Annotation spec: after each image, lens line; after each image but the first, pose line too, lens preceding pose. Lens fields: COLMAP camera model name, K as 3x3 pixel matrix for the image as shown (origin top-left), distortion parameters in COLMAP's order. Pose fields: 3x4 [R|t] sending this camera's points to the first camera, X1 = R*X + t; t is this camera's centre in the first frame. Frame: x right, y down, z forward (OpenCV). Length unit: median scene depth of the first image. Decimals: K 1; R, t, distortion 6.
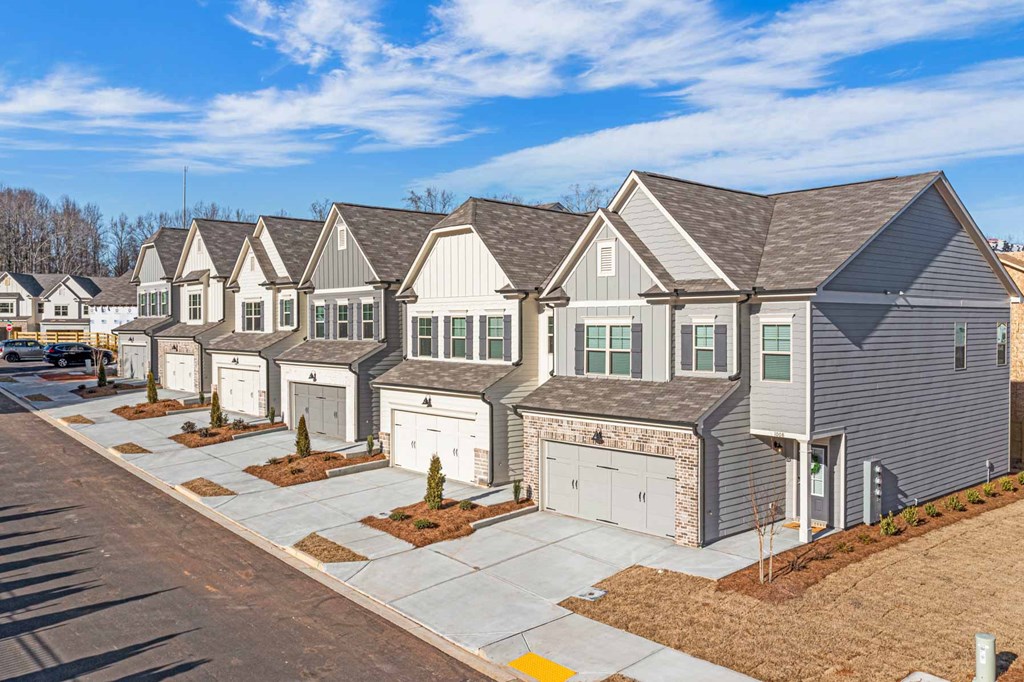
lens RADIAL K [[815.1, 0, 515.3], [0, 815.1, 339.2], [0, 0, 1]] dist [-0.007998, -0.001095]
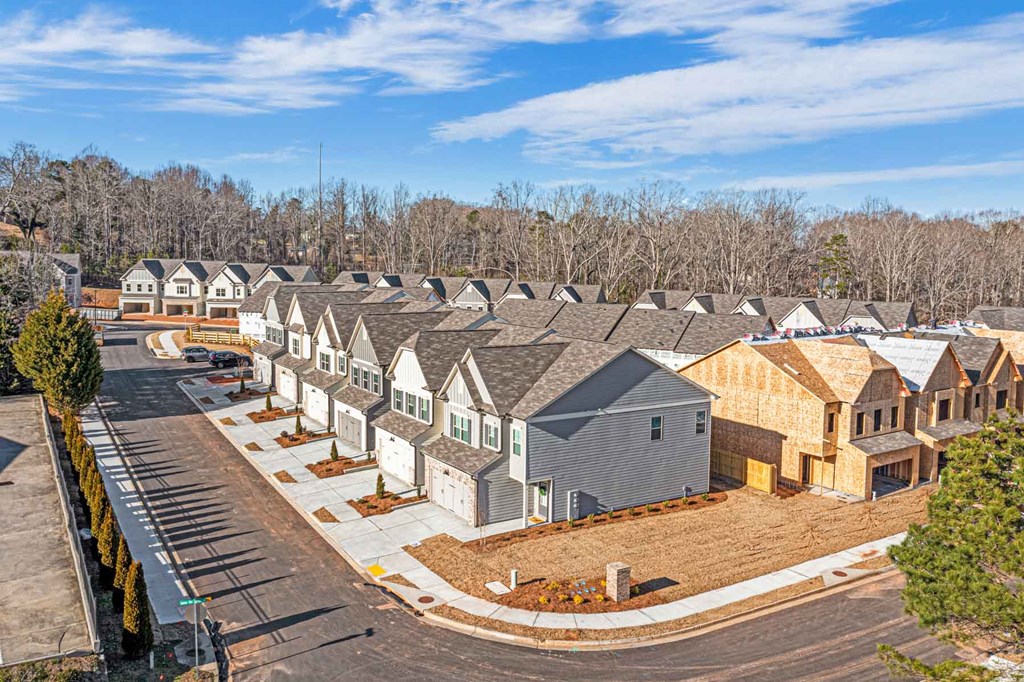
lens RADIAL K [[801.6, 0, 507.5], [0, 801.6, 338.1], [0, 0, 1]] dist [0.000792, -0.002499]
pose [[0.985522, 0.030701, -0.166743, 0.552971], [-0.016932, 0.996374, 0.083376, -0.381180], [0.168698, -0.079346, 0.982469, -0.952521]]
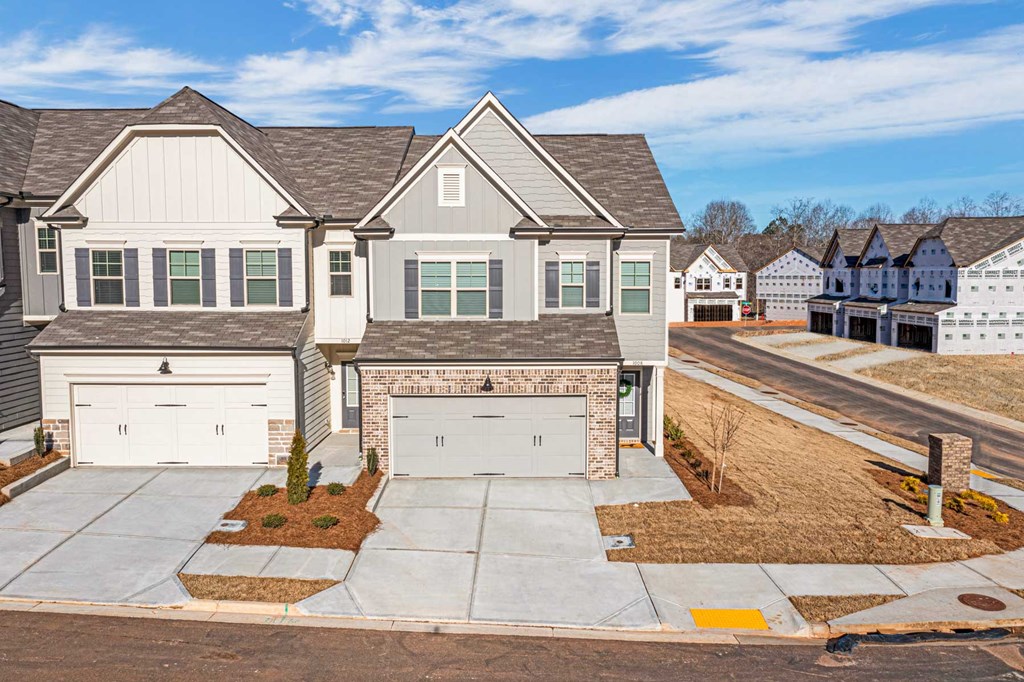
lens RADIAL K [[801.6, 0, 507.5], [0, 801.6, 338.1], [0, 0, 1]] dist [0.000792, -0.002499]
pose [[0.673189, -0.058741, 0.737134, -0.492457], [0.011461, 0.997549, 0.069027, 0.006715], [-0.739382, -0.038020, 0.672212, 0.349683]]
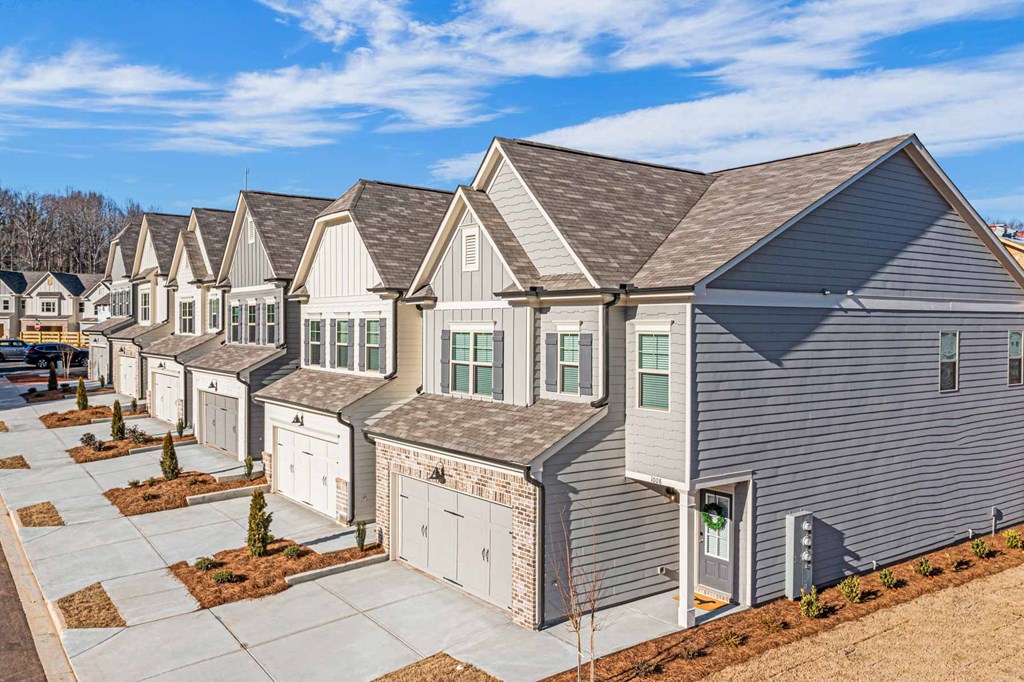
lens RADIAL K [[810.4, 0, 512.0], [0, 810.4, 341.0], [0, 0, 1]] dist [-0.004625, -0.000503]
pose [[0.995802, 0.008600, -0.091129, 0.220177], [-0.008538, 0.999963, 0.001067, -0.009541], [0.091135, -0.000284, 0.995839, 0.207325]]
